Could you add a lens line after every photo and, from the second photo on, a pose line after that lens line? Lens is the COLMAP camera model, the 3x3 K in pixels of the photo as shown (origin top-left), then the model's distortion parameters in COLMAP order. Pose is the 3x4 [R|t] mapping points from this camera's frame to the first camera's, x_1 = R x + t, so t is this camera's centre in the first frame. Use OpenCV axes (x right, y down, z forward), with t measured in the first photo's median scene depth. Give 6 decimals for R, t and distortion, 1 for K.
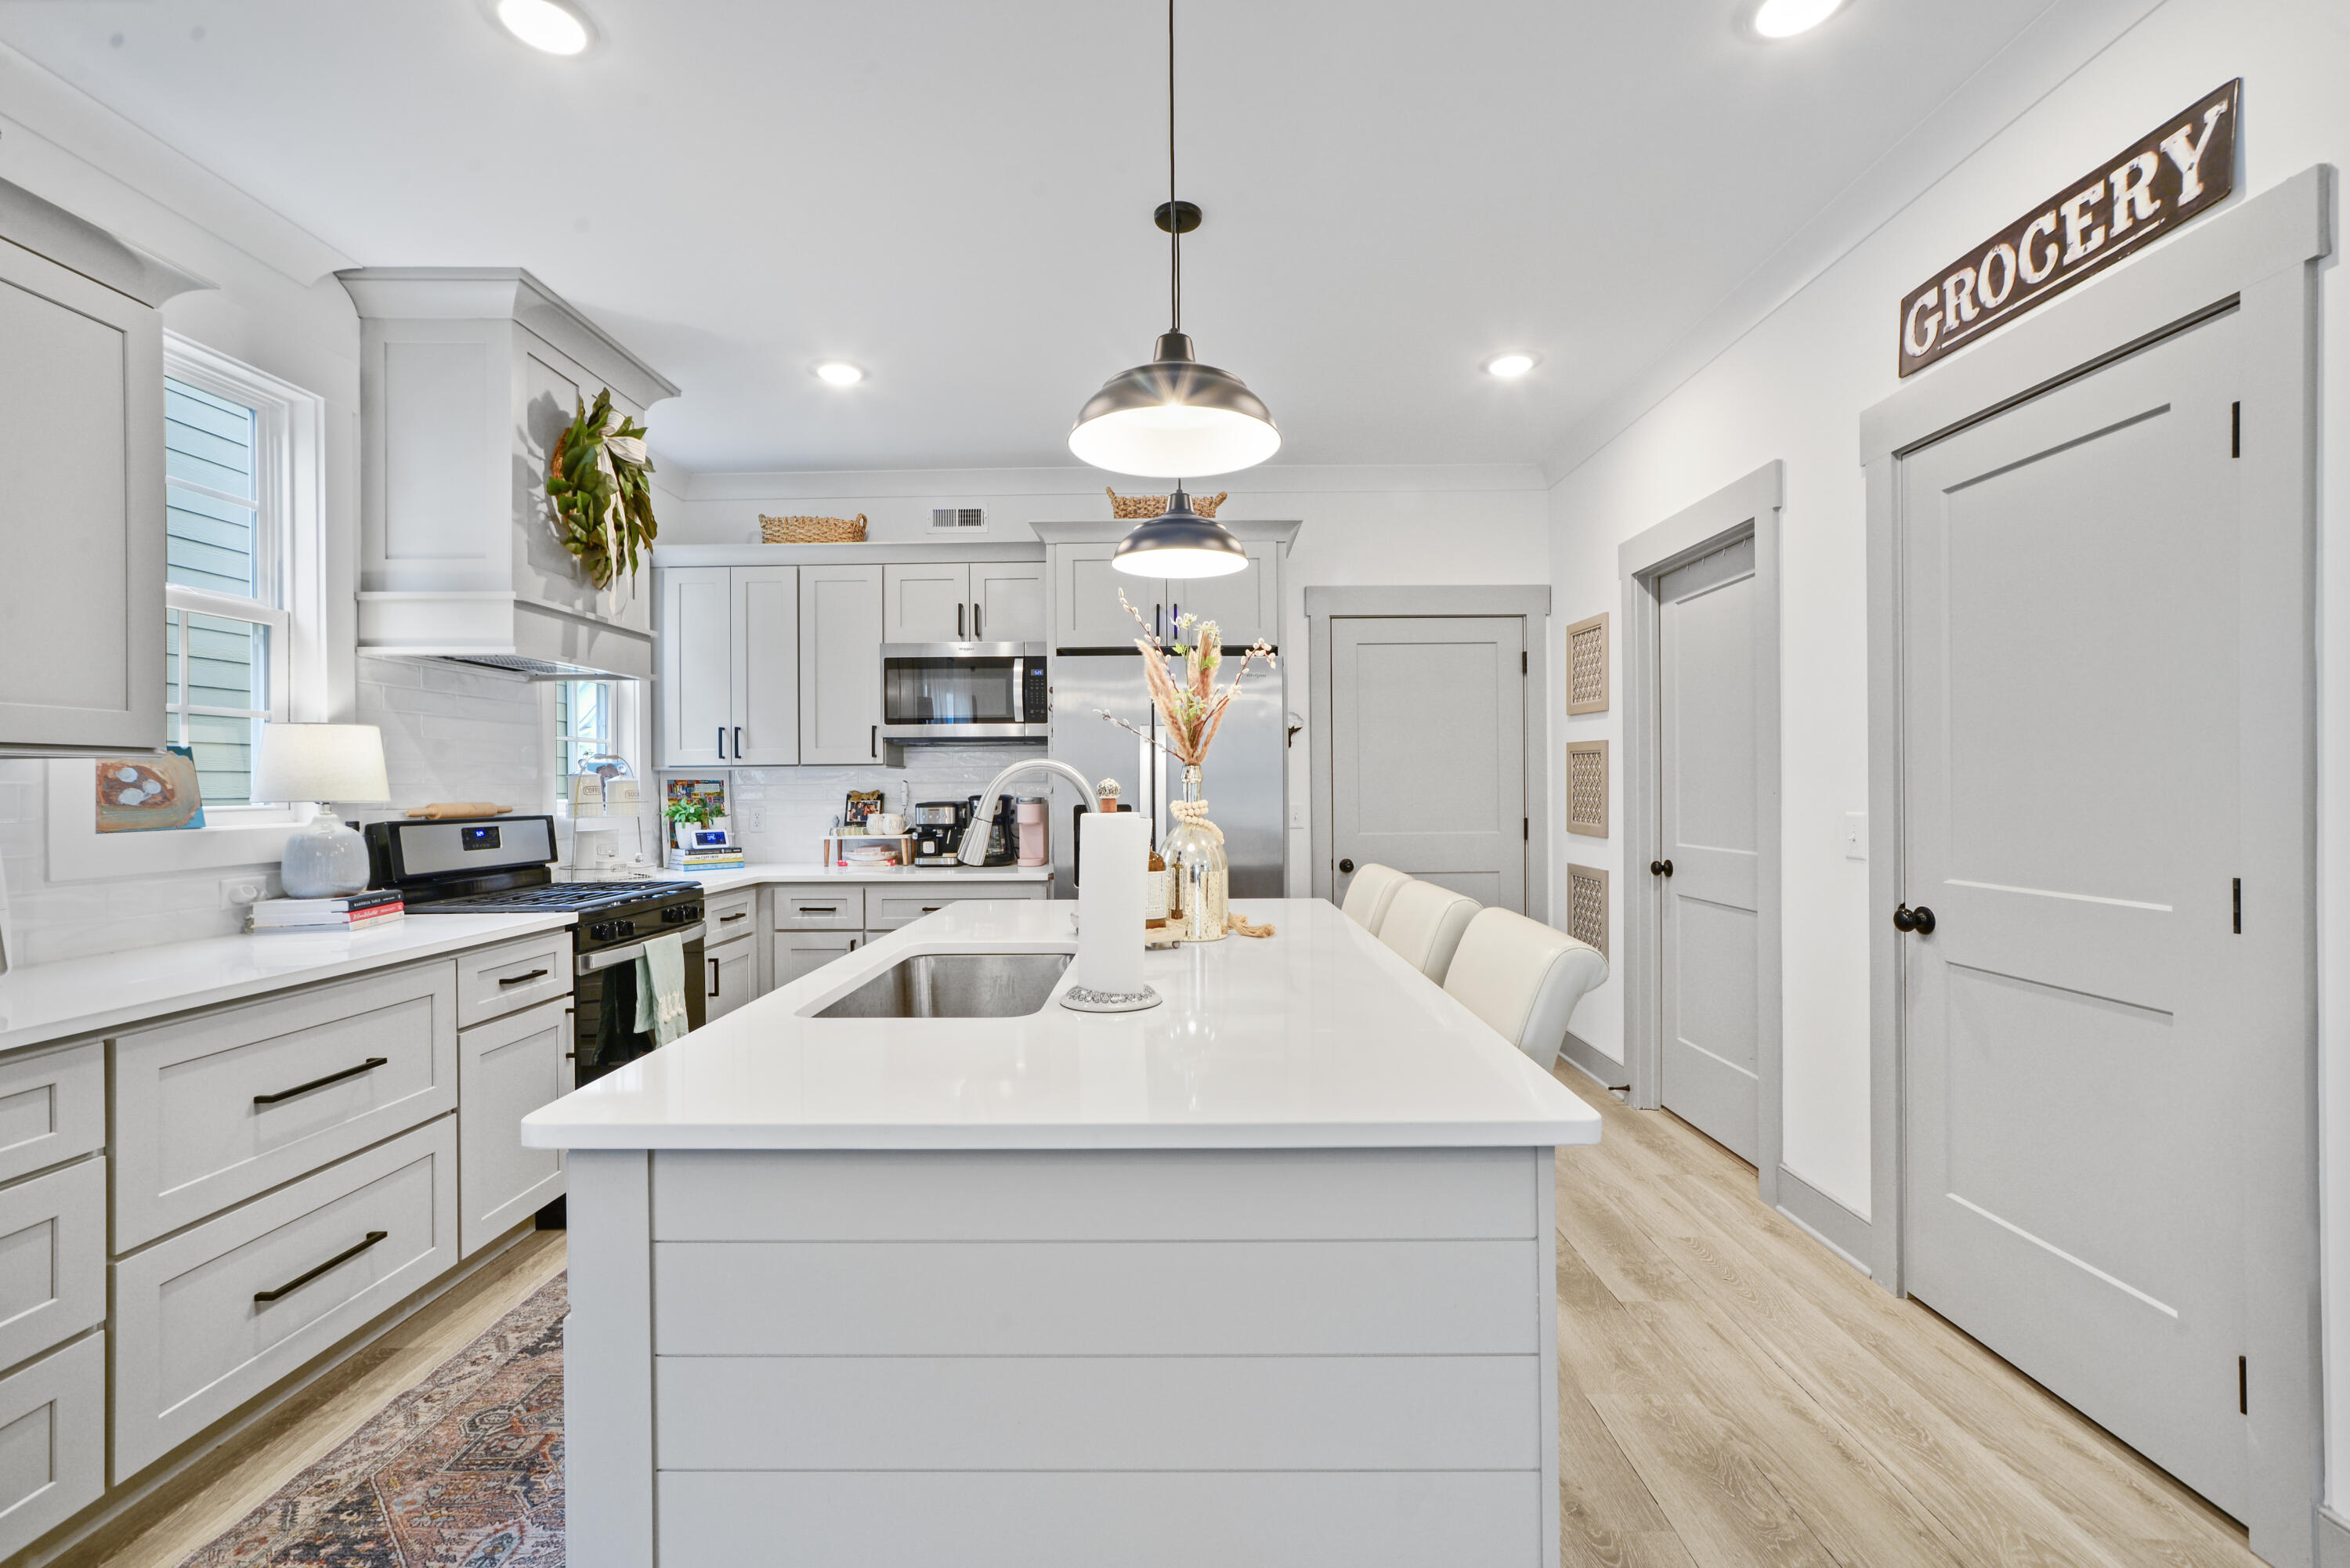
lens RADIAL K [[992.1, 0, 1175.0], [0, 992.1, 784.0], [0, 0, 1]] dist [-0.025097, 0.018790]
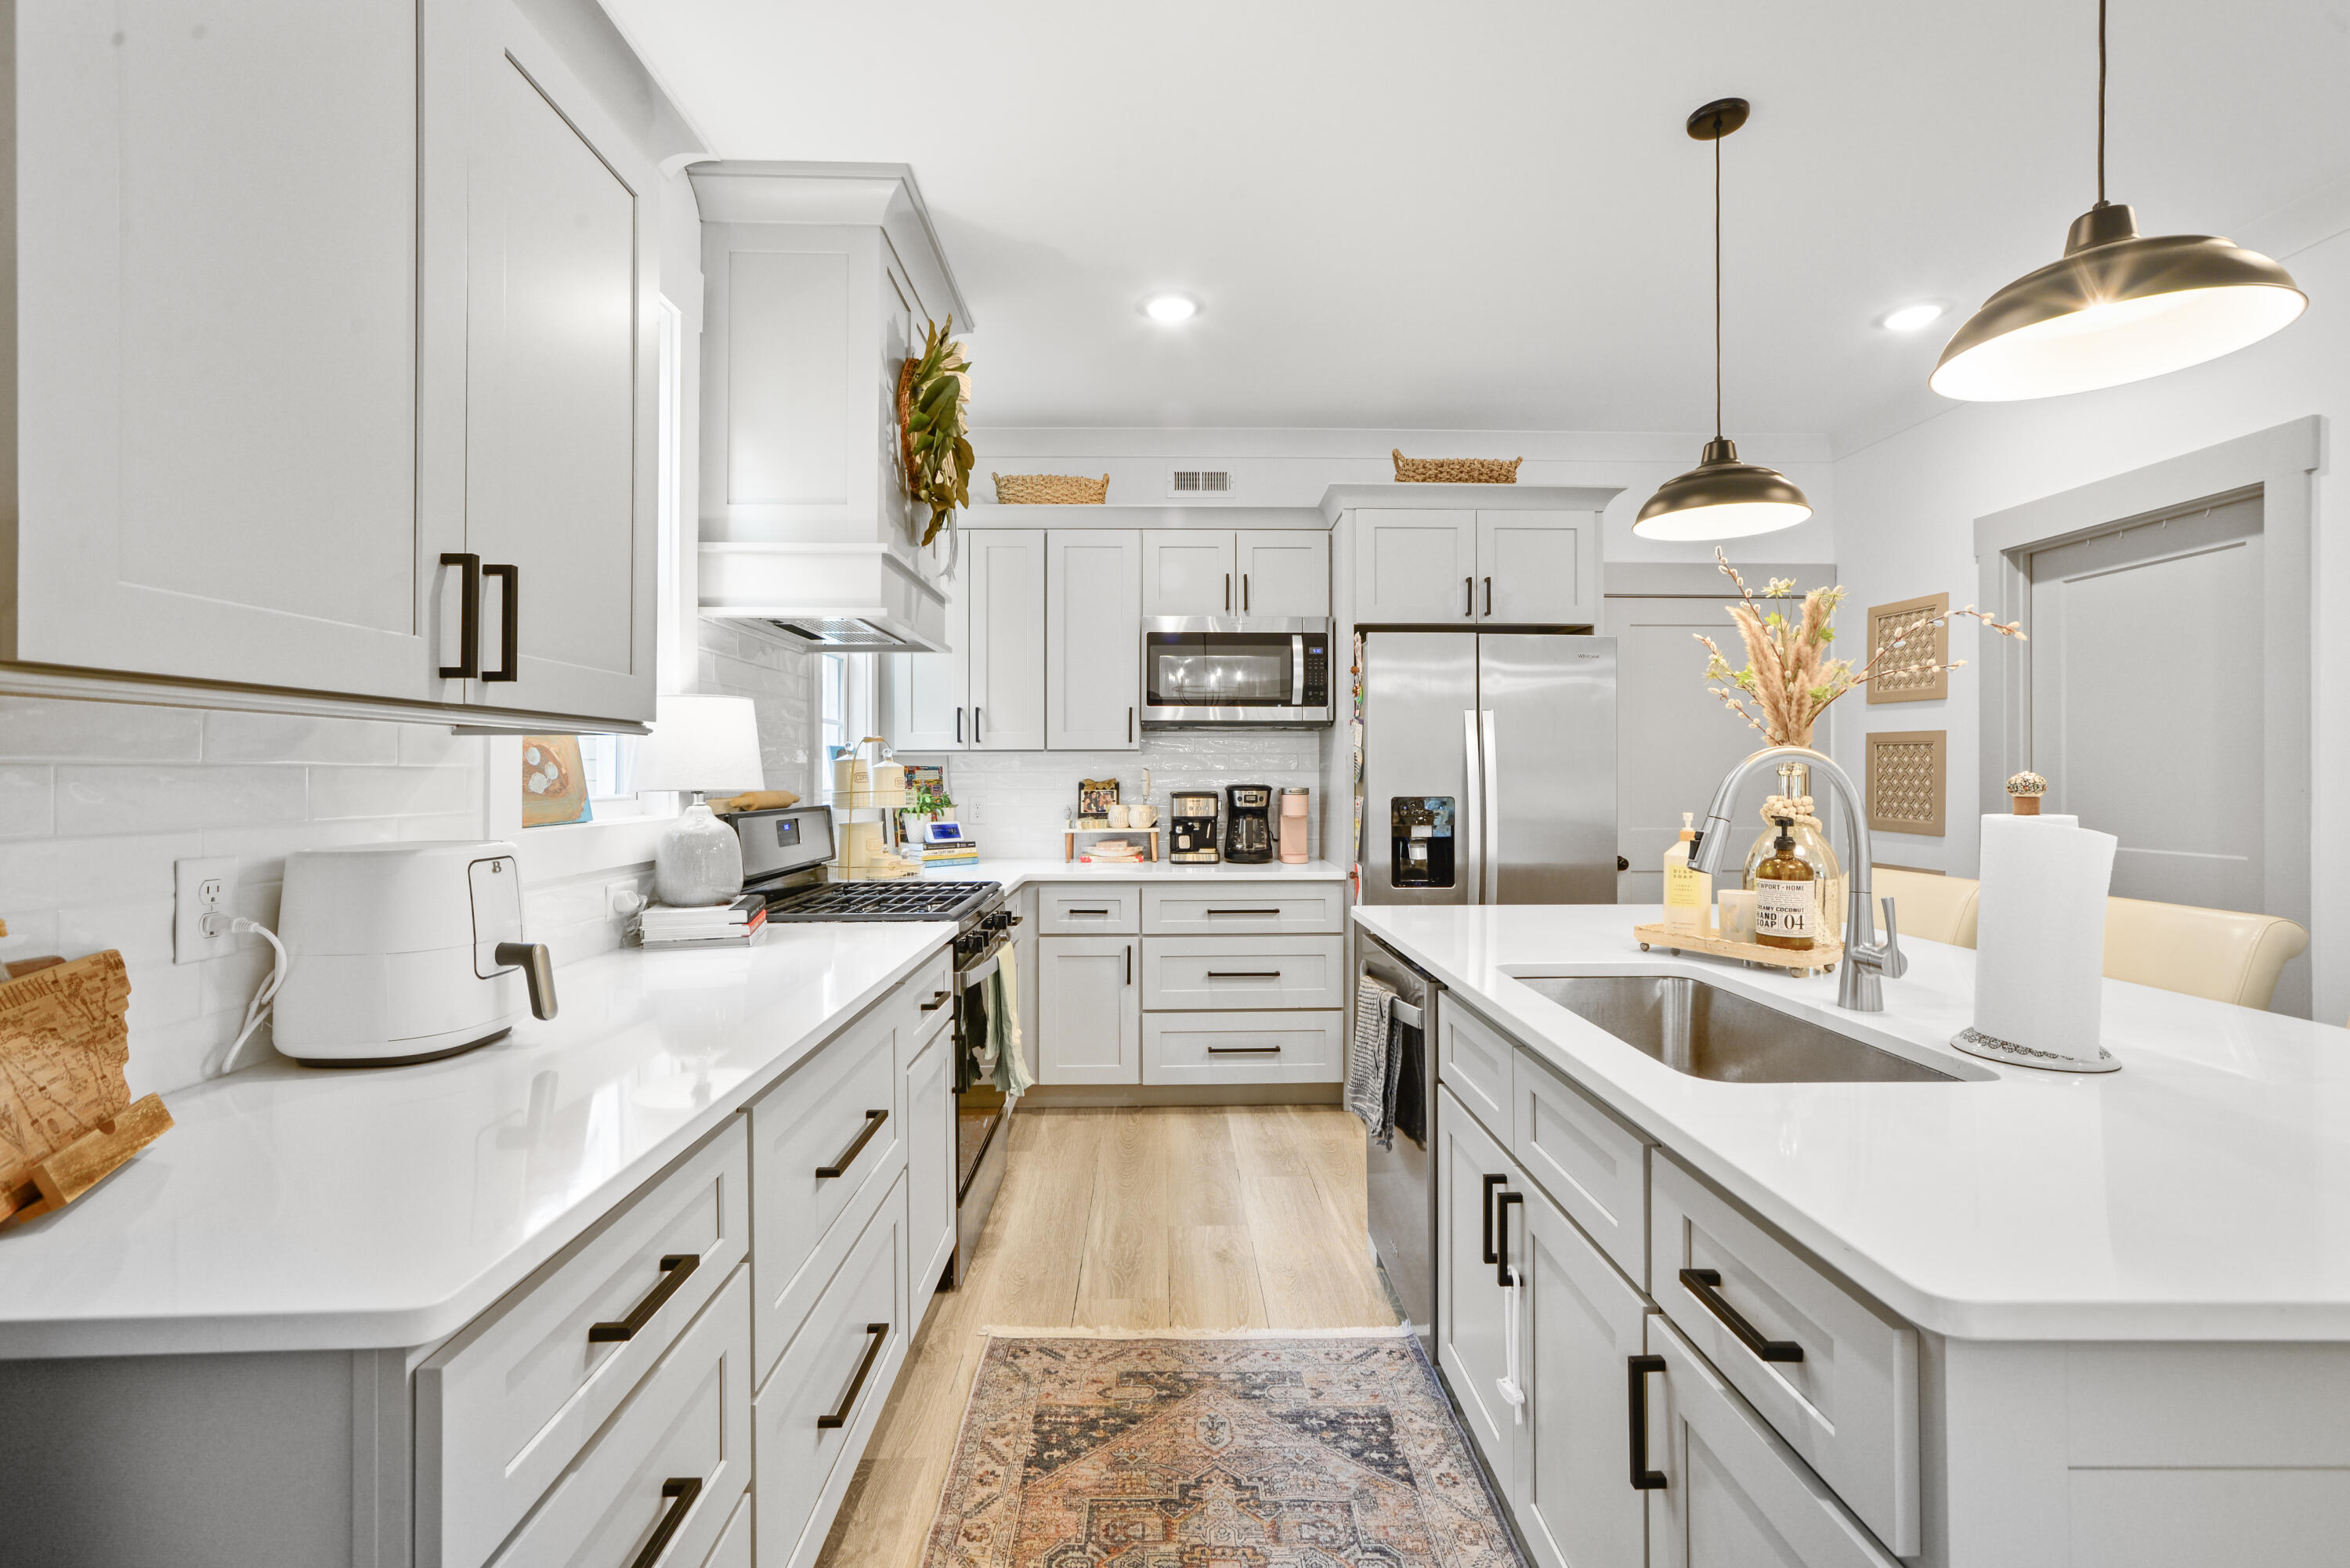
lens RADIAL K [[995.2, 0, 1173.5], [0, 995.2, 772.0], [0, 0, 1]] dist [-0.027005, 0.011488]
pose [[0.999662, 0.007565, 0.024858, -0.293951], [-0.007560, 0.999971, -0.000310, -0.000063], [-0.024860, 0.000122, 0.999691, 0.092639]]
